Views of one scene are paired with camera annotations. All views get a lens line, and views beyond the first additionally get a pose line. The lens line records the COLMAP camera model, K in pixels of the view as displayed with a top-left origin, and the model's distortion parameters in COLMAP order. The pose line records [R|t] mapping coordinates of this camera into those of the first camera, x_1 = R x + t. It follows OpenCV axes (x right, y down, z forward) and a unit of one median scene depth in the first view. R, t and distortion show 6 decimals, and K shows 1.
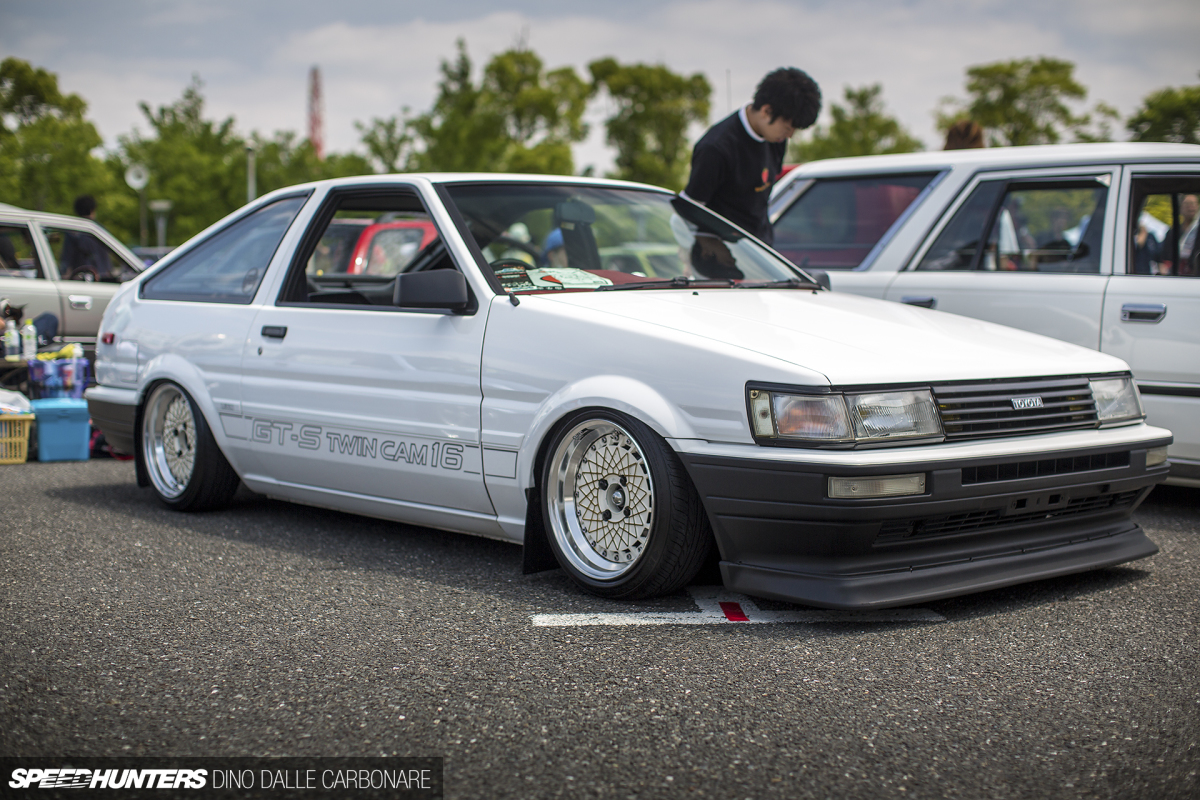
lens RADIAL K [[1824.4, 0, 600.0], [0, 1824.4, 400.0], [0, 0, 1]] dist [-0.401717, -0.011093]
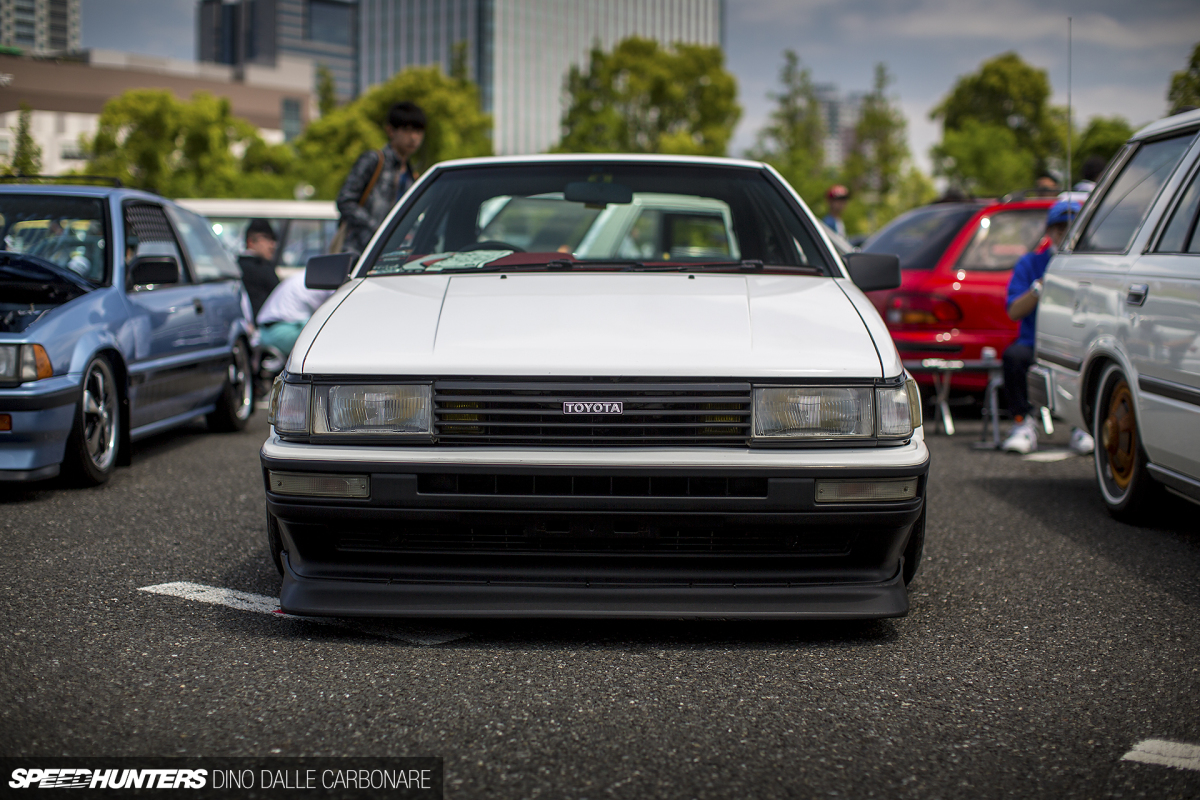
lens RADIAL K [[1824.4, 0, 600.0], [0, 1824.4, 400.0], [0, 0, 1]] dist [-0.401717, -0.011093]
pose [[0.748815, 0.050971, -0.660816, 0.798665], [-0.043472, 0.998669, 0.027770, -0.025590], [0.661351, 0.007932, 0.750034, 0.358651]]
